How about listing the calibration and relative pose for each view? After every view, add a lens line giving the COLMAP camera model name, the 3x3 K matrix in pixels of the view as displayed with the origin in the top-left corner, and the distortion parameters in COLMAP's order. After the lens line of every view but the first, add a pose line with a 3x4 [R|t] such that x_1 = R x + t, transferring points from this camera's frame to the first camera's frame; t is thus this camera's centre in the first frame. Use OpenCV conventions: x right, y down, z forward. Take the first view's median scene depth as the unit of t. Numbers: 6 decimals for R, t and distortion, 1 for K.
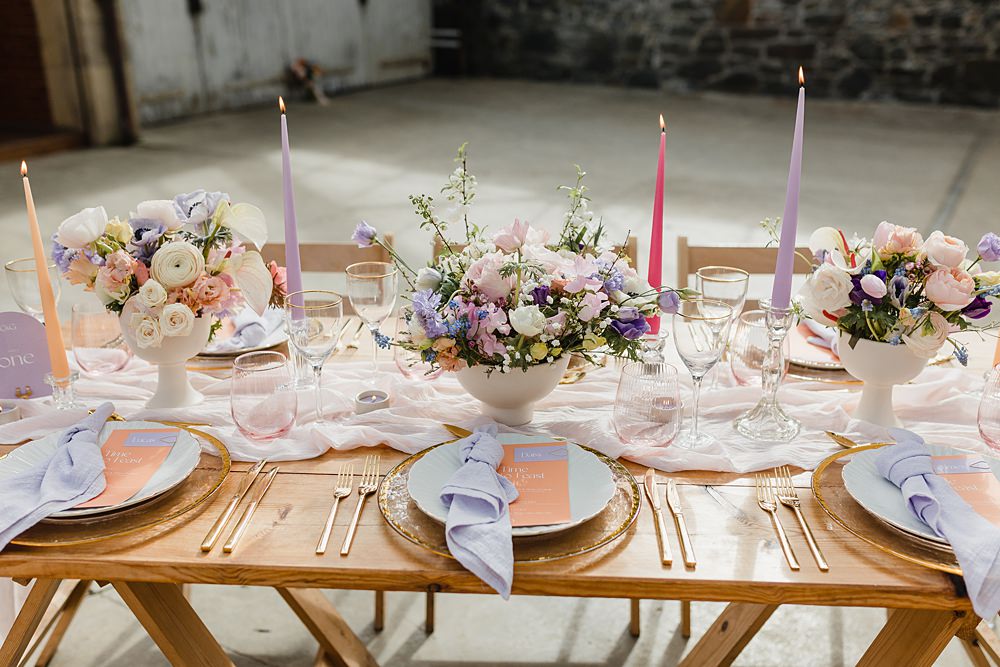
lens RADIAL K [[1002.7, 0, 498.6], [0, 1002.7, 333.5], [0, 0, 1]] dist [-0.000424, 0.000000]
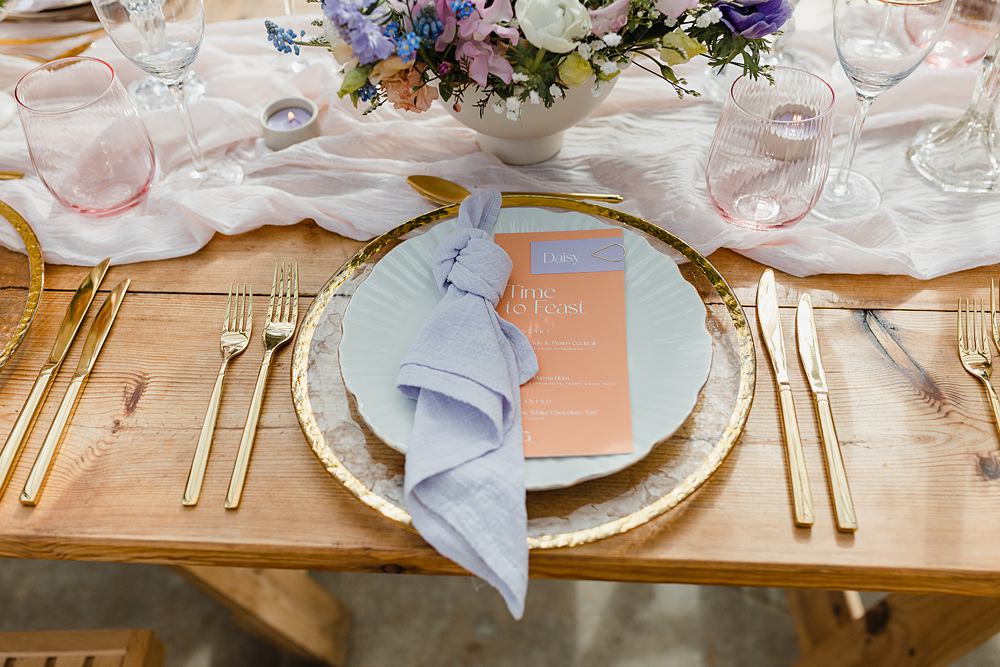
lens RADIAL K [[1002.7, 0, 504.0], [0, 1002.7, 333.6], [0, 0, 1]] dist [-0.000424, 0.000000]
pose [[0.999526, -0.015504, -0.026579, 0.015257], [0.026596, 0.869699, 0.492866, -0.127139], [0.015475, -0.493339, 0.869699, 0.495920]]
